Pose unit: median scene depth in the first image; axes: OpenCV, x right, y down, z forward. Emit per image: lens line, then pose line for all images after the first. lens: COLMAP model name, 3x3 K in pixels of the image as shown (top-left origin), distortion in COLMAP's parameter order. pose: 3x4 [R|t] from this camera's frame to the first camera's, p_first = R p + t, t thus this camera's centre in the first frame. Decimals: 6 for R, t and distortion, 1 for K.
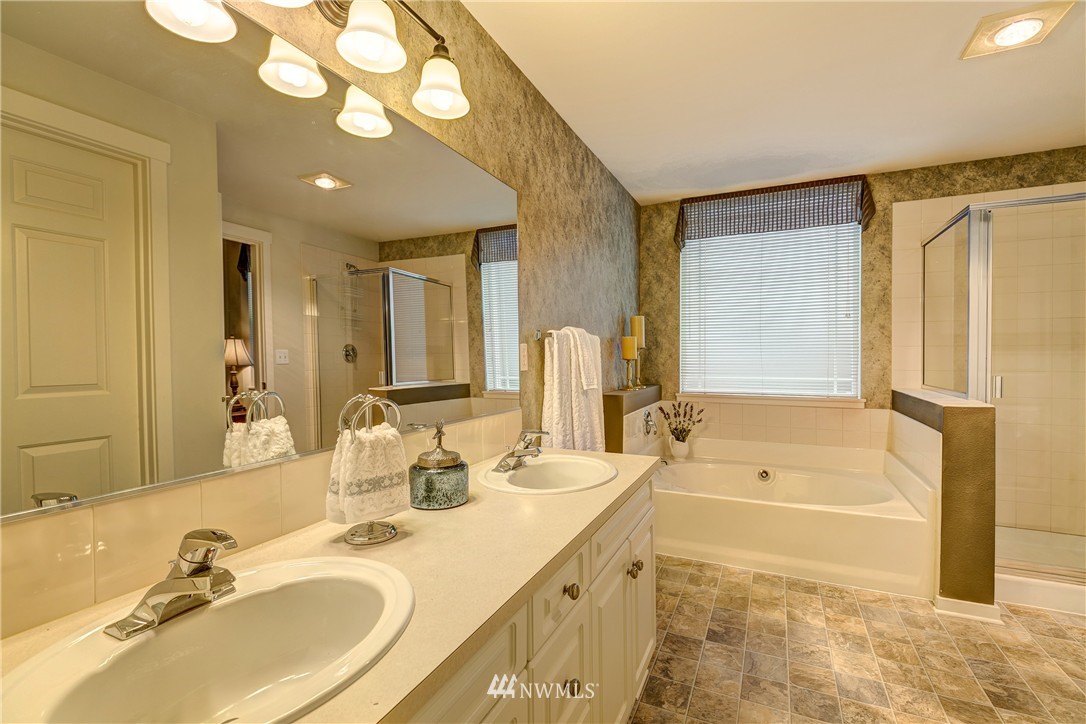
lens RADIAL K [[485.6, 0, 539.3], [0, 485.6, 363.6], [0, 0, 1]] dist [0.004211, -0.004811]
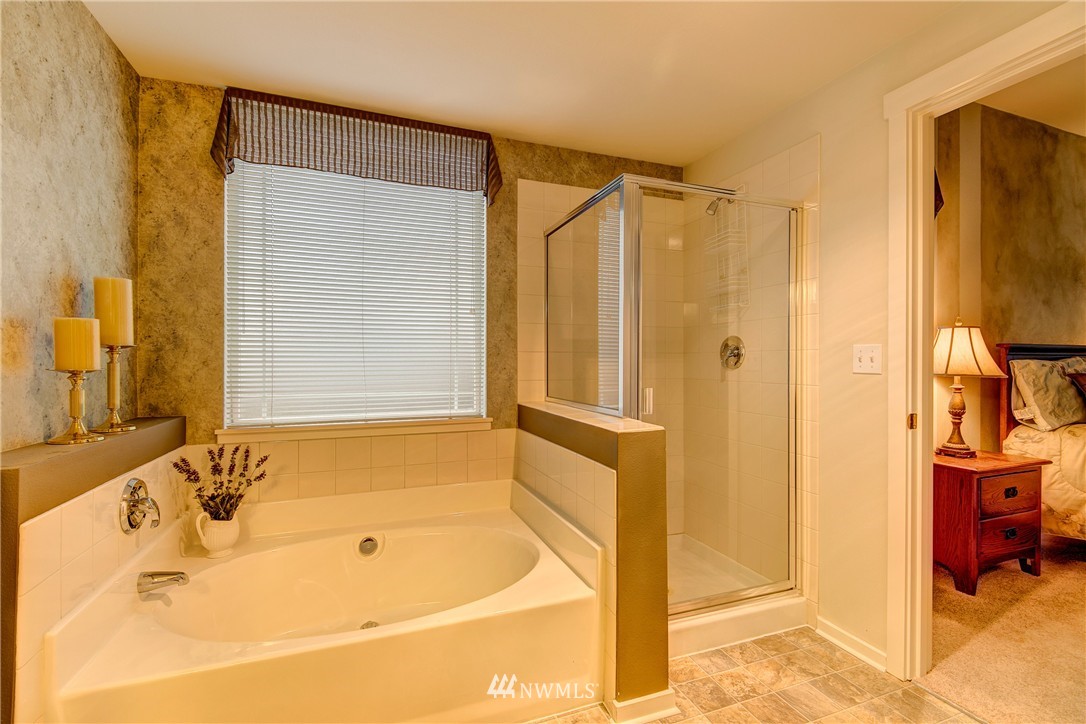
lens RADIAL K [[485.6, 0, 546.8], [0, 485.6, 359.7], [0, 0, 1]] dist [0.004211, -0.004811]
pose [[0.688829, 0.005387, 0.724904, 0.150831], [0.010093, 0.999804, -0.017020, -0.006827], [-0.724854, 0.019041, 0.688640, 0.369896]]
